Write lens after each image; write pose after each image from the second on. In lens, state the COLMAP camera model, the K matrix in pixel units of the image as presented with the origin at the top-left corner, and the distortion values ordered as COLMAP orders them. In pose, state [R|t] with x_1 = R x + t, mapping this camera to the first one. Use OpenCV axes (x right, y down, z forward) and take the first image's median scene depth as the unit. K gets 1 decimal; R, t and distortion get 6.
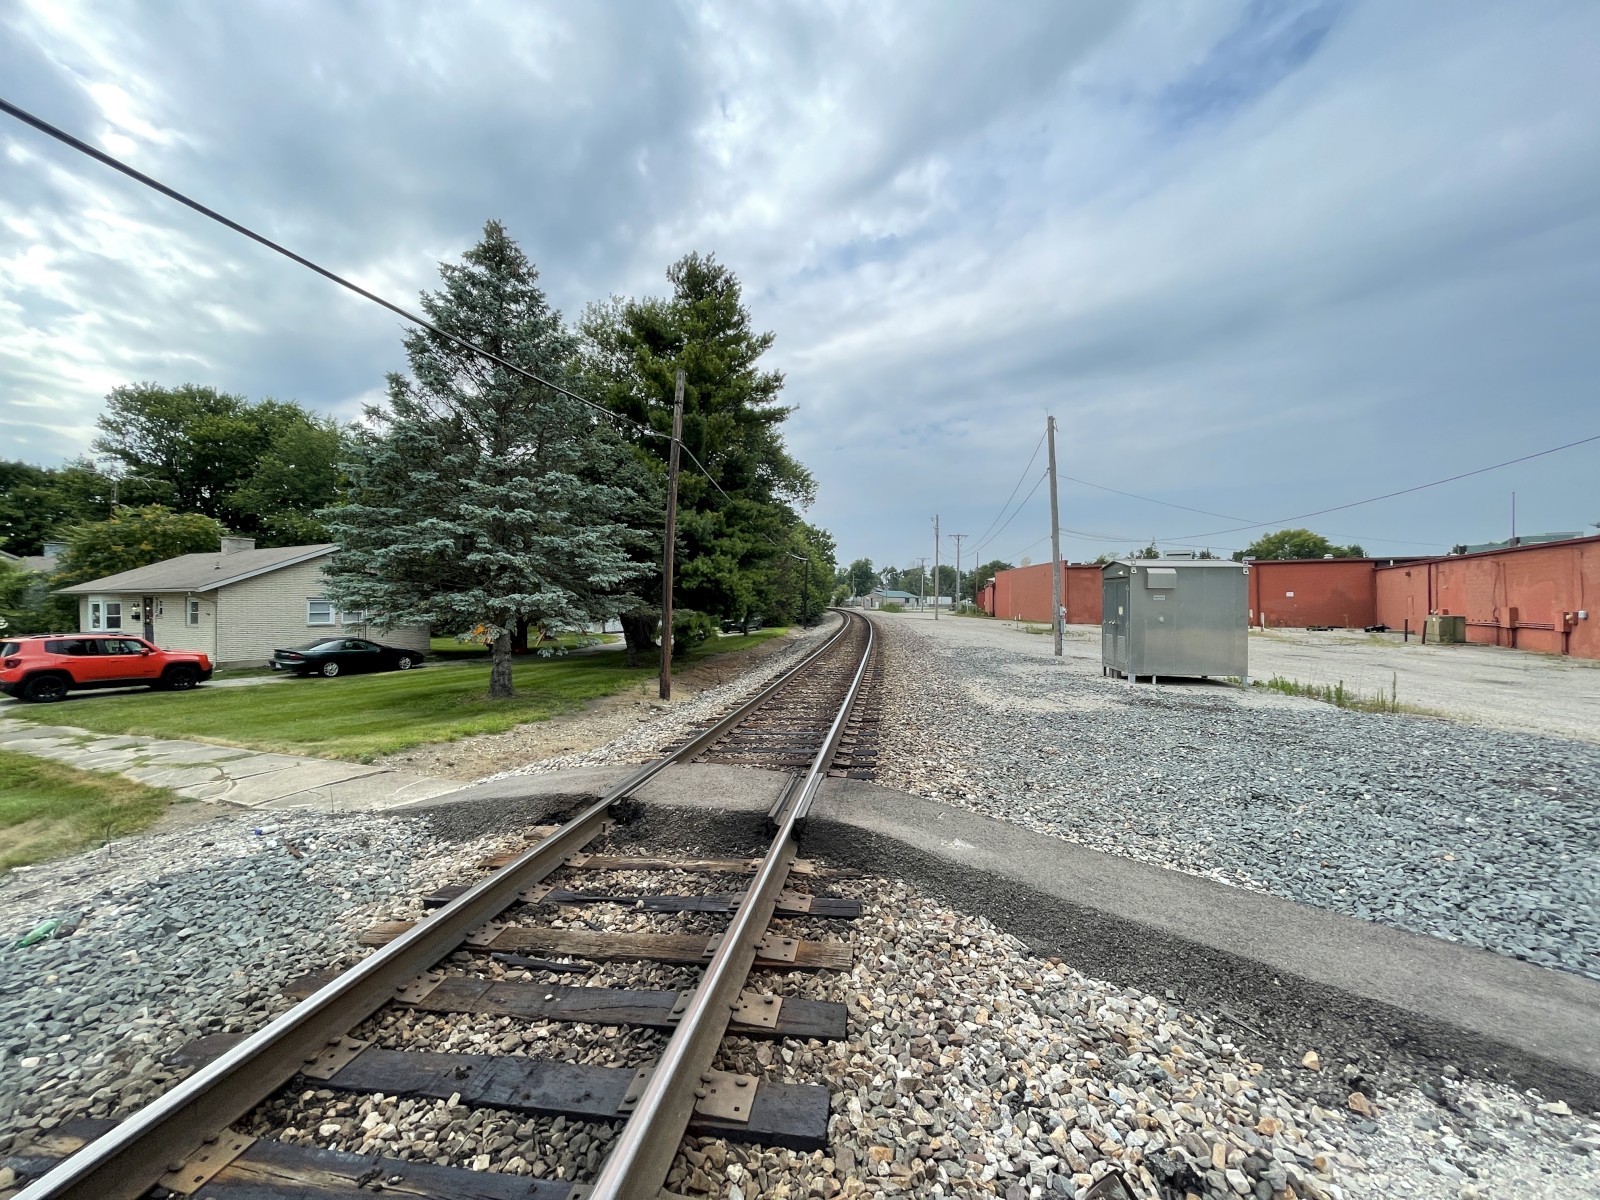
lens RADIAL K [[653.1, 0, 800.0], [0, 653.1, 600.0], [0, 0, 1]] dist [-0.001430, 0.000395]
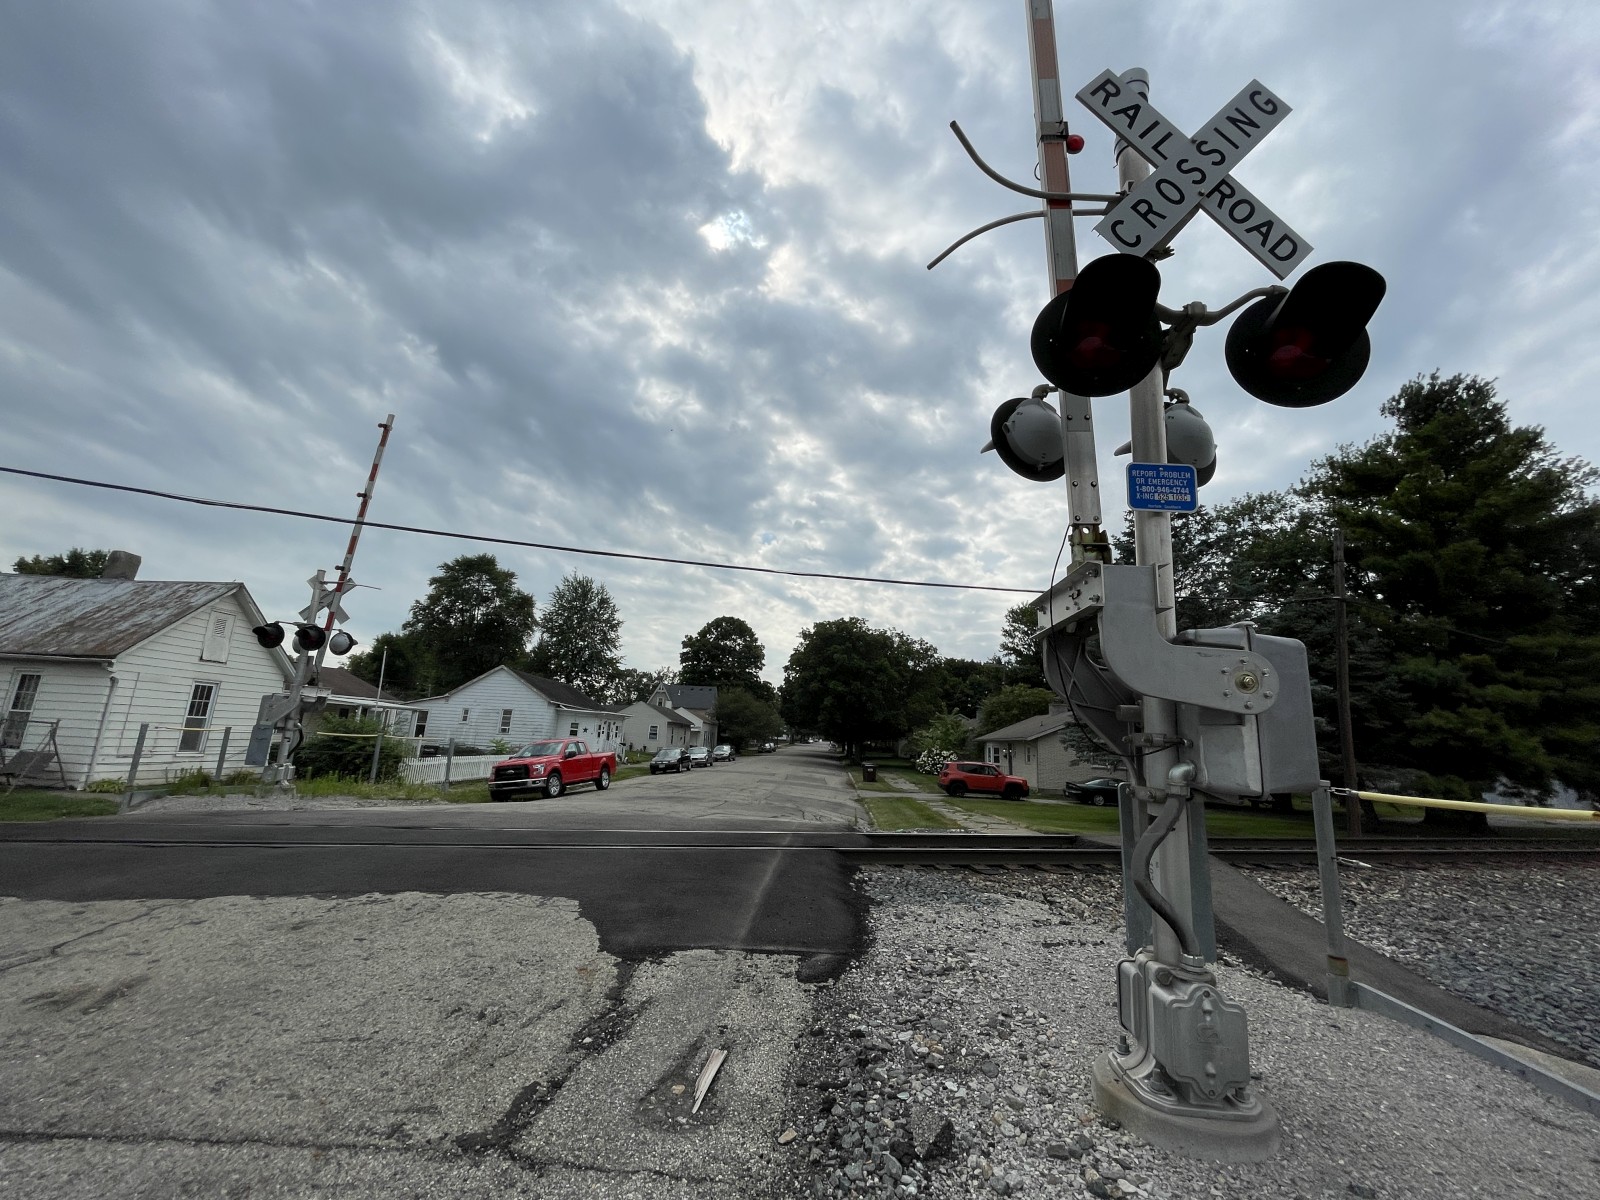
lens RADIAL K [[653.6, 0, 800.6], [0, 653.6, 591.4], [0, 0, 1]] dist [-0.001599, 0.000144]
pose [[0.403936, -0.186116, -0.895654, 0.239747], [-0.044335, 0.973951, -0.222381, 0.009296], [0.913712, 0.129536, 0.385162, -0.107387]]
